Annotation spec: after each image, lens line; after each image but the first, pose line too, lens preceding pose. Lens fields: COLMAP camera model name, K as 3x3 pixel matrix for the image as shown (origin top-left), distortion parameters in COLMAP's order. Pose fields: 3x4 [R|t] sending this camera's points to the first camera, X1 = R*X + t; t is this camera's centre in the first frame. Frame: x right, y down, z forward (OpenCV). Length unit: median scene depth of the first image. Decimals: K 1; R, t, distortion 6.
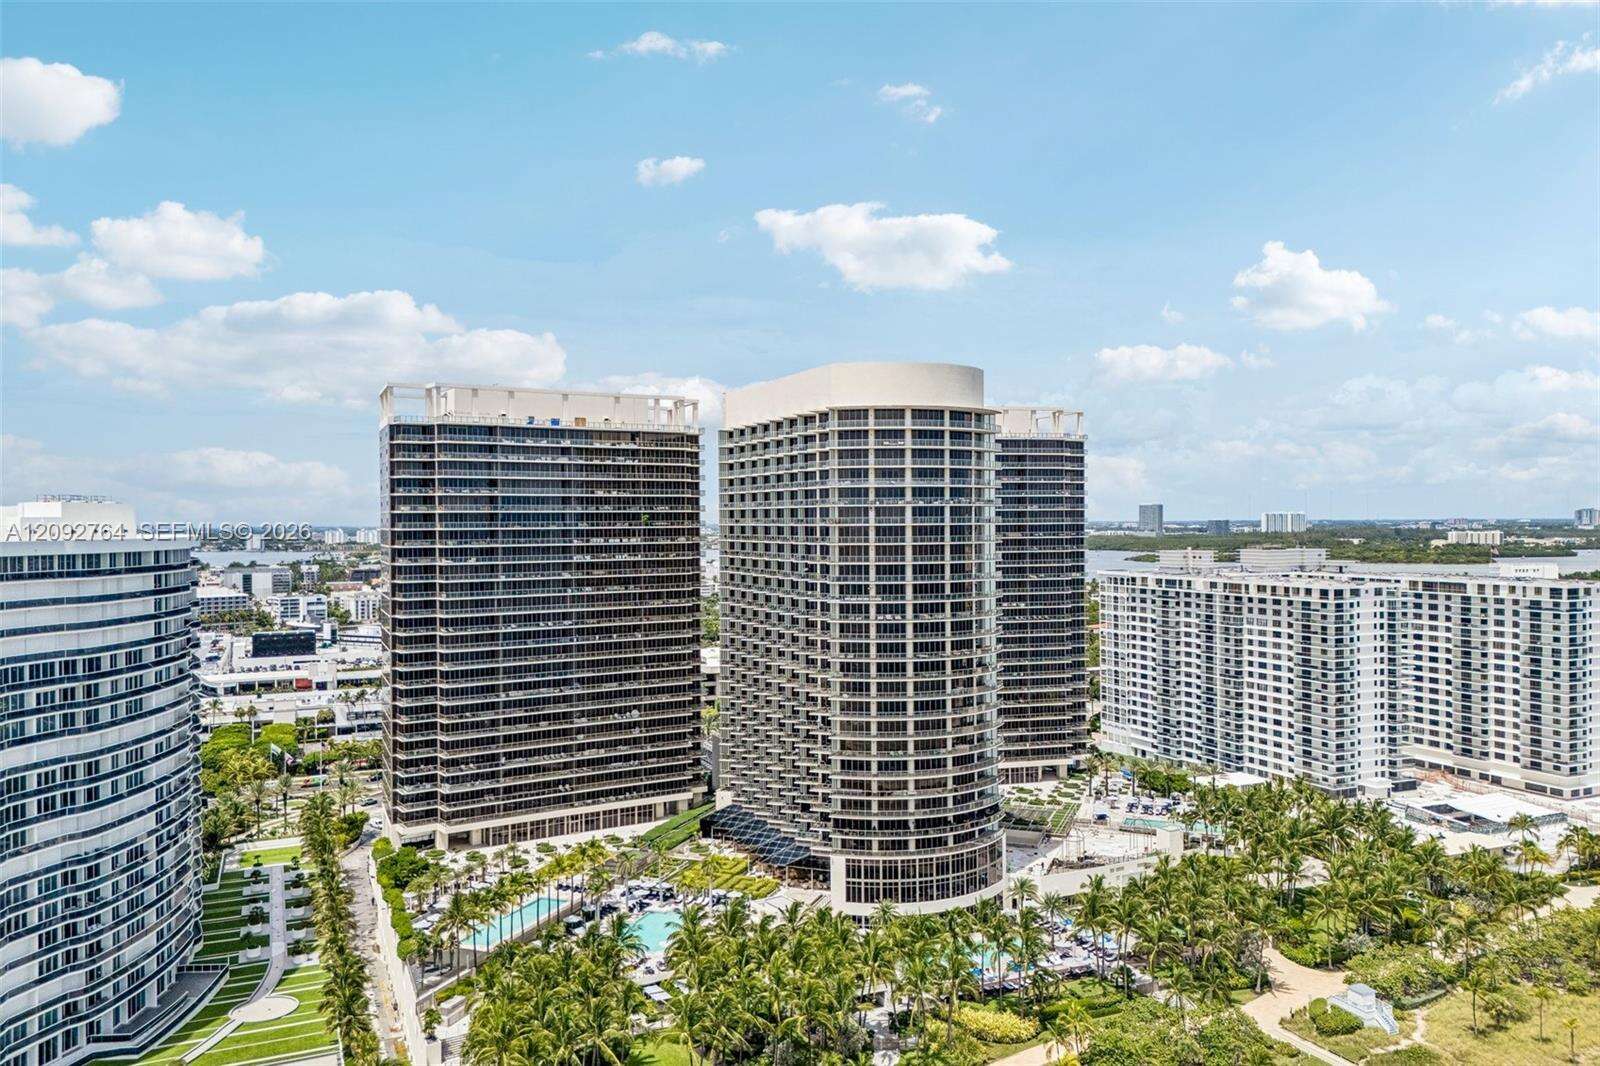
lens RADIAL K [[1191.8, 0, 806.5], [0, 1191.8, 525.2], [0, 0, 1]] dist [0.021529, -0.036819]
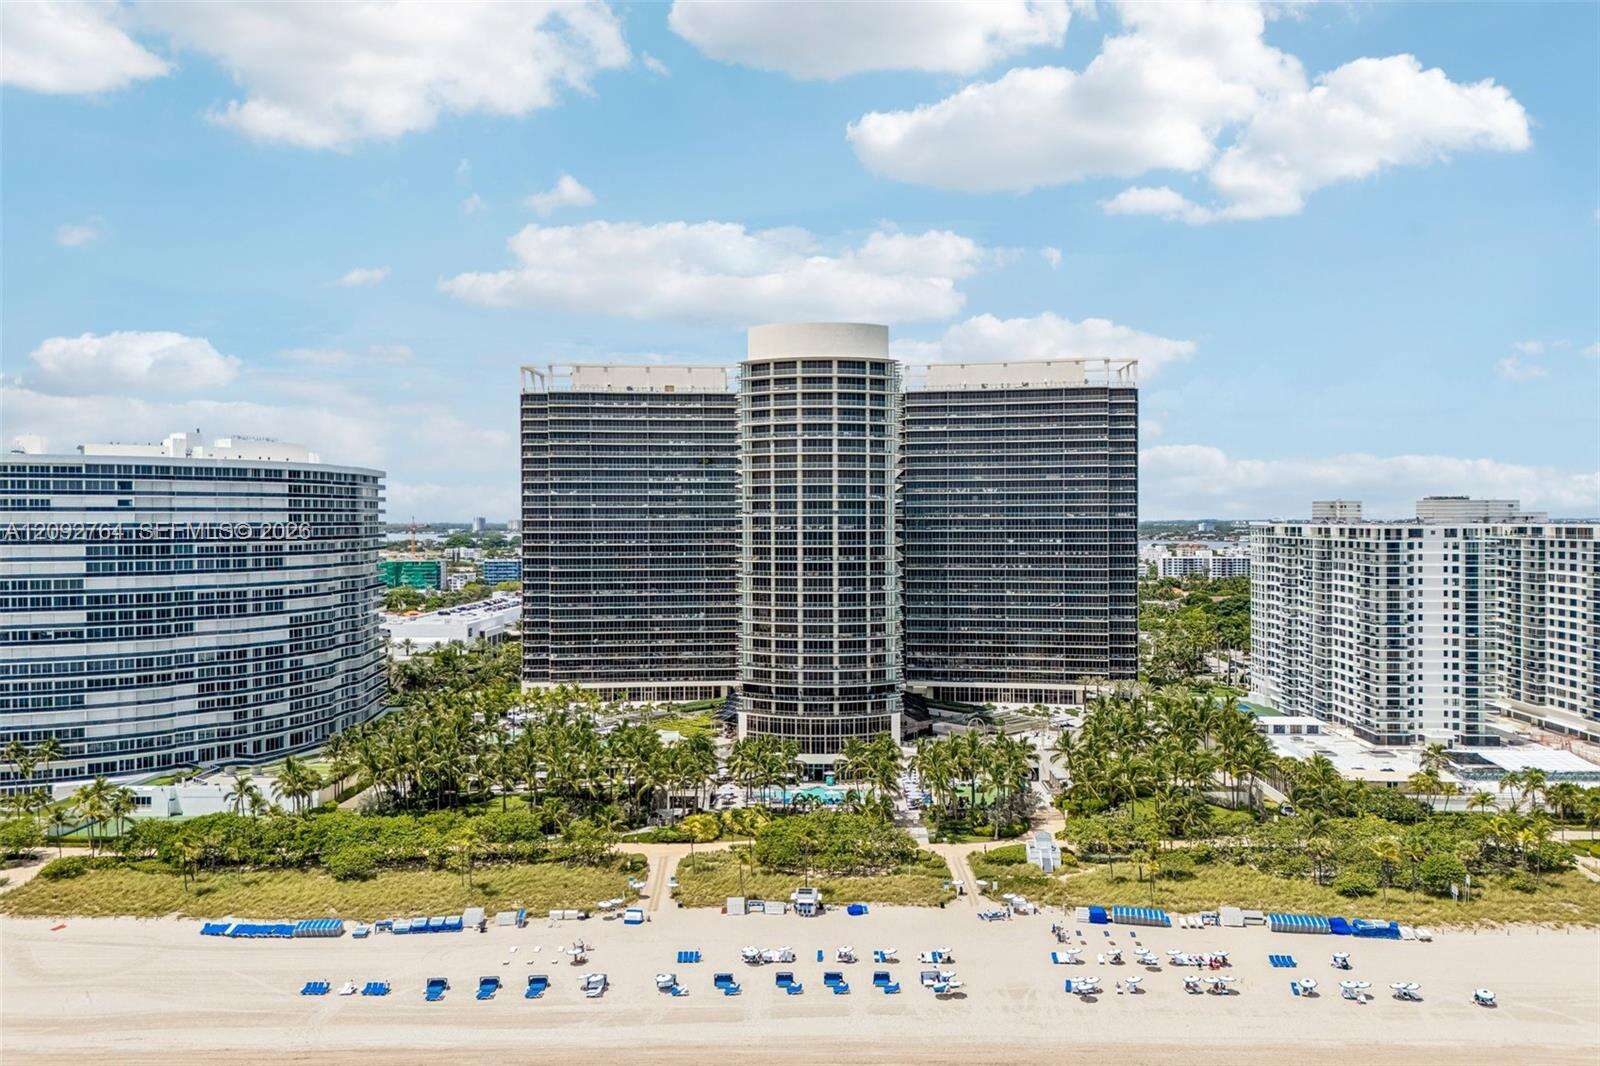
lens RADIAL K [[1191.8, 0, 802.9], [0, 1191.8, 532.0], [0, 0, 1]] dist [0.021529, -0.036819]
pose [[0.893143, 0.007972, -0.449702, 0.573226], [-0.004527, 0.999952, 0.008735, 0.062789], [0.449750, -0.005766, 0.893136, -0.100845]]
